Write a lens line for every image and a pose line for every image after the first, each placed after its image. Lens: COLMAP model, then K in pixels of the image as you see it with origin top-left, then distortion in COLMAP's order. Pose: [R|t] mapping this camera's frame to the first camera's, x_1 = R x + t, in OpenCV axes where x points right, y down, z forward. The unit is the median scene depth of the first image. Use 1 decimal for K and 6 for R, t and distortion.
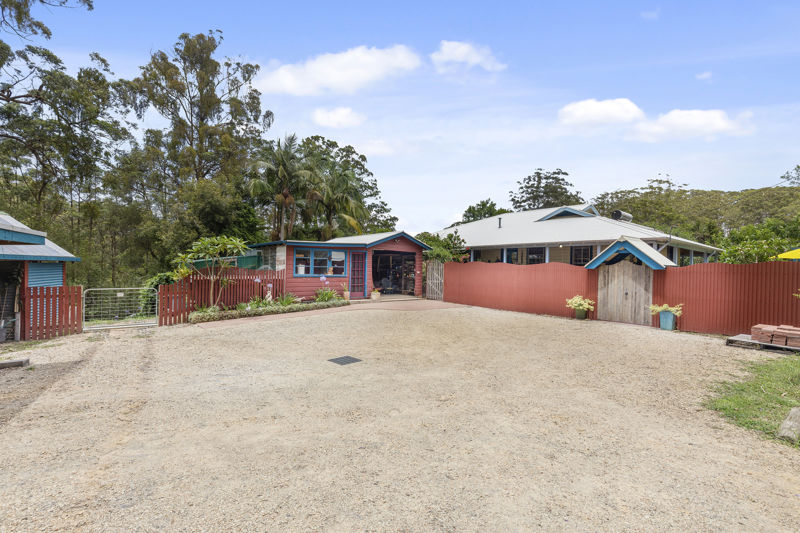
lens RADIAL K [[385.6, 0, 400.3], [0, 385.6, 277.0], [0, 0, 1]] dist [0.012232, 0.000580]
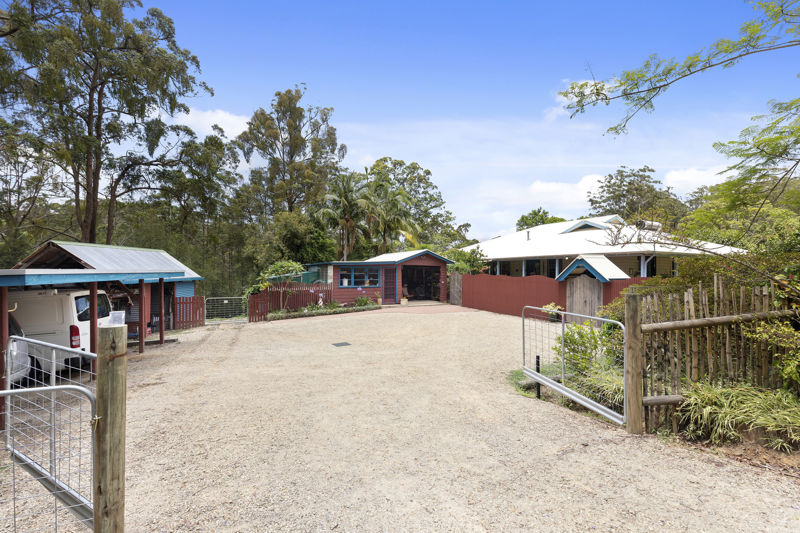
lens RADIAL K [[385.6, 0, 400.3], [0, 385.6, 277.0], [0, 0, 1]] dist [0.012232, 0.000580]
pose [[0.972863, -0.012396, -0.231048, 0.170467], [0.010751, 0.999907, -0.008377, -0.017442], [0.231130, 0.005666, 0.972906, -0.184774]]
